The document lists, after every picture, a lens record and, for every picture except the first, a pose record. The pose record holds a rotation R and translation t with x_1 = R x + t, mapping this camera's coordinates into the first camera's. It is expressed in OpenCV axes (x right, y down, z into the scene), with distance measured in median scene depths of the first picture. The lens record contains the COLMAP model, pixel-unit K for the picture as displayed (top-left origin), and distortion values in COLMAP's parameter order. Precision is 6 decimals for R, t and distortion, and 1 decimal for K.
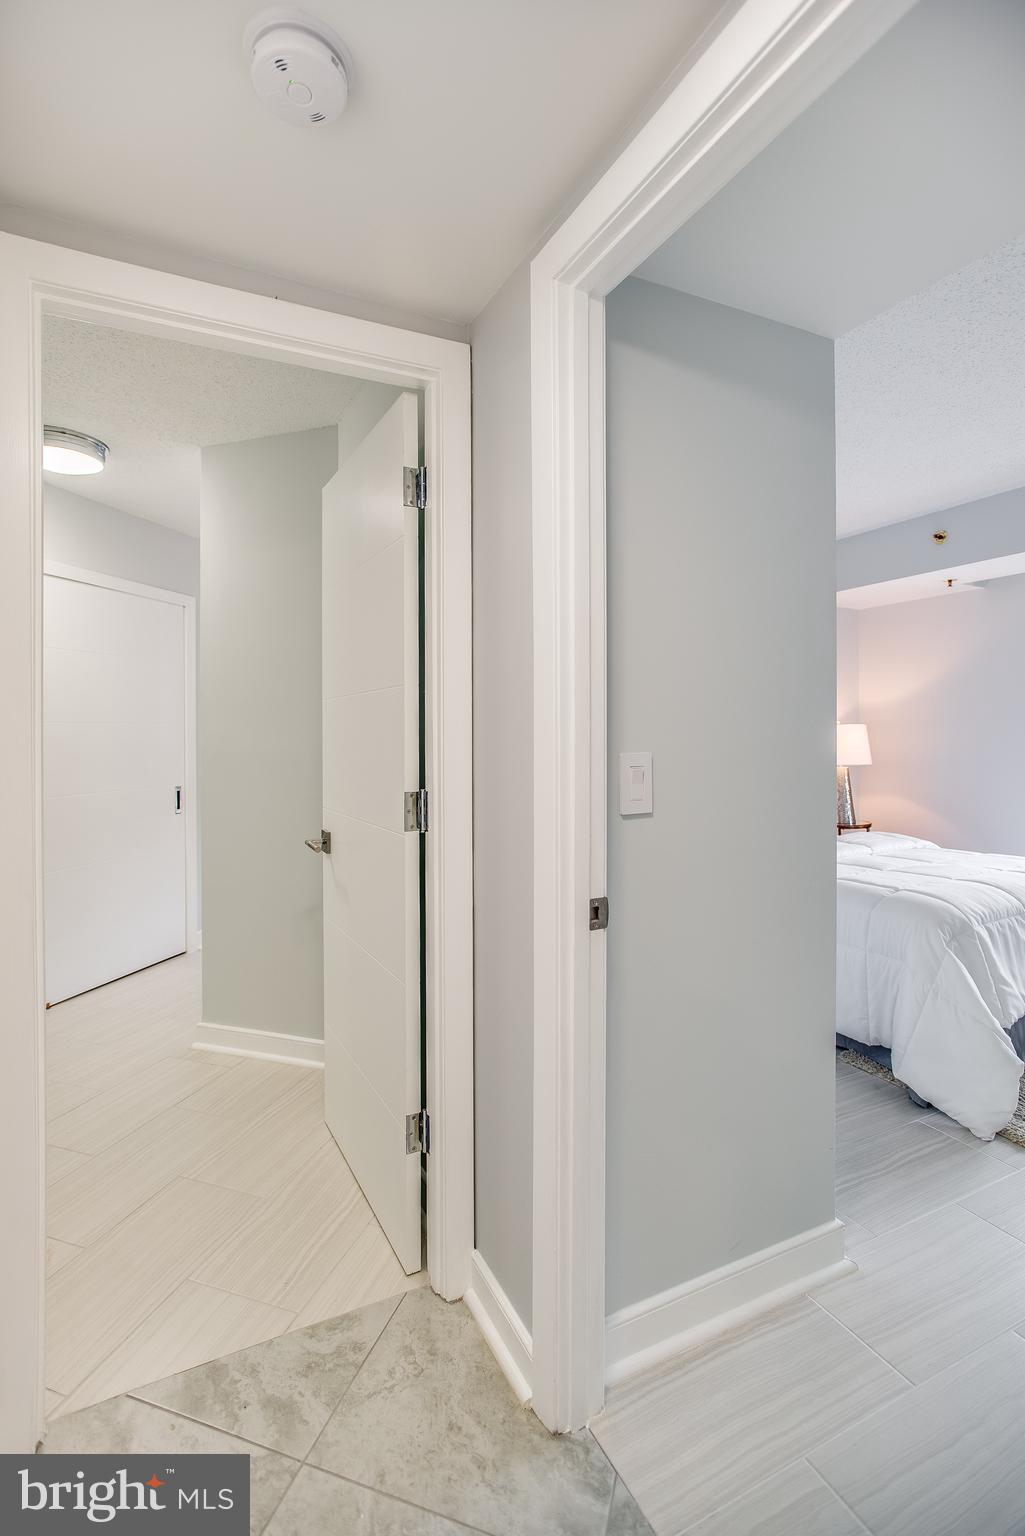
lens RADIAL K [[734.5, 0, 496.5], [0, 734.5, 746.6], [0, 0, 1]] dist [-0.053634, 0.041465]
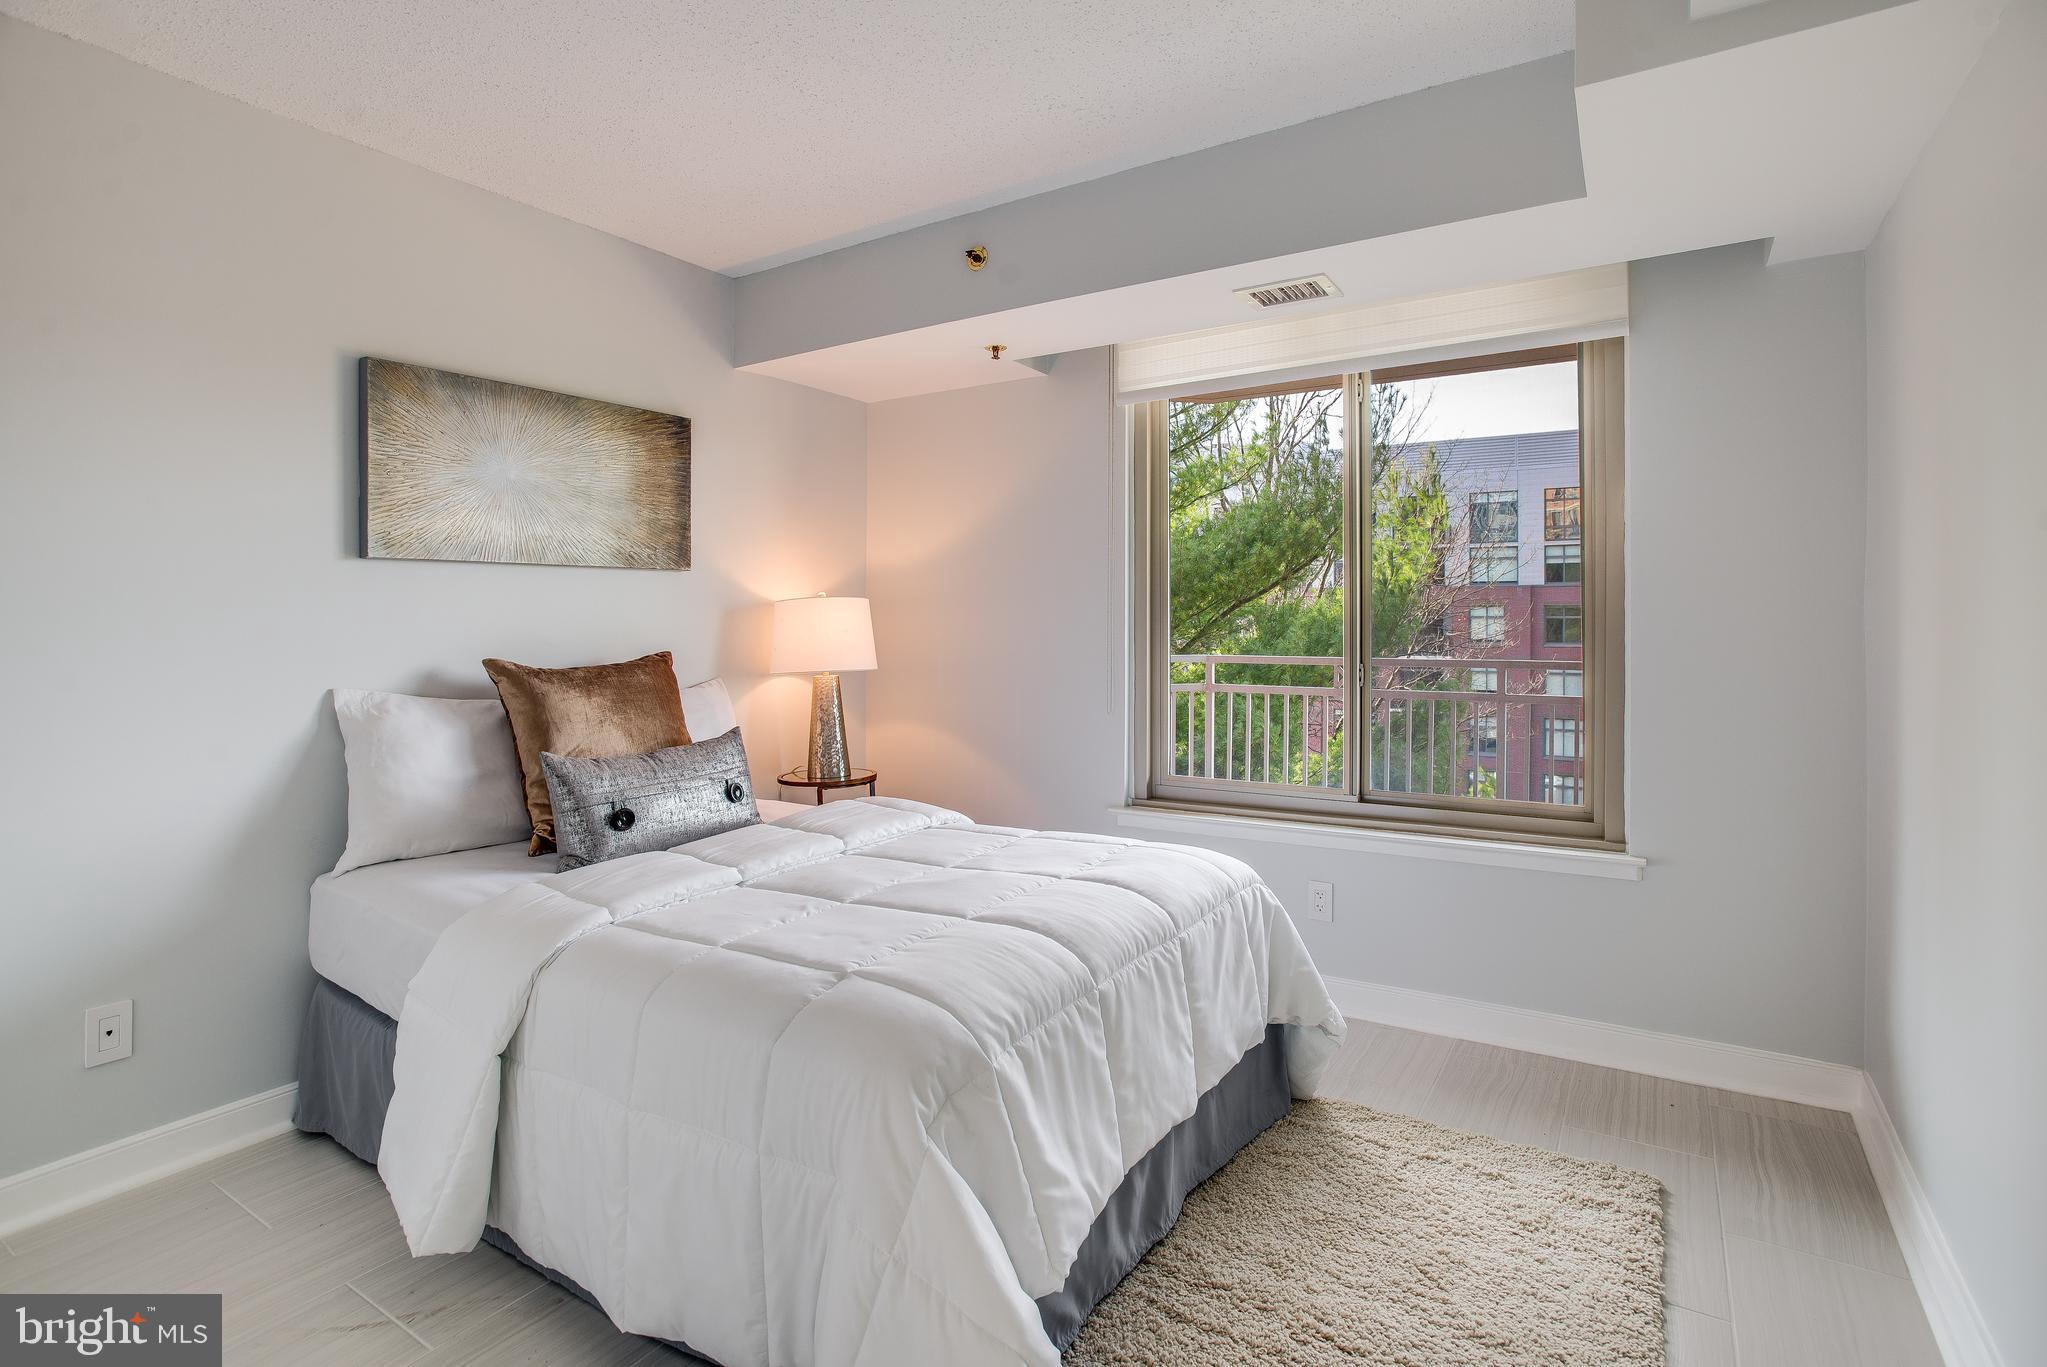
lens RADIAL K [[999.3, 0, 1018.6], [0, 999.3, 642.5], [0, 0, 1]] dist [-0.002354, -0.000189]
pose [[0.857050, 0.003800, 0.515219, 0.354204], [-0.003929, 0.999992, -0.000839, 0.005936], [-0.515218, -0.001305, 0.857058, 0.468246]]
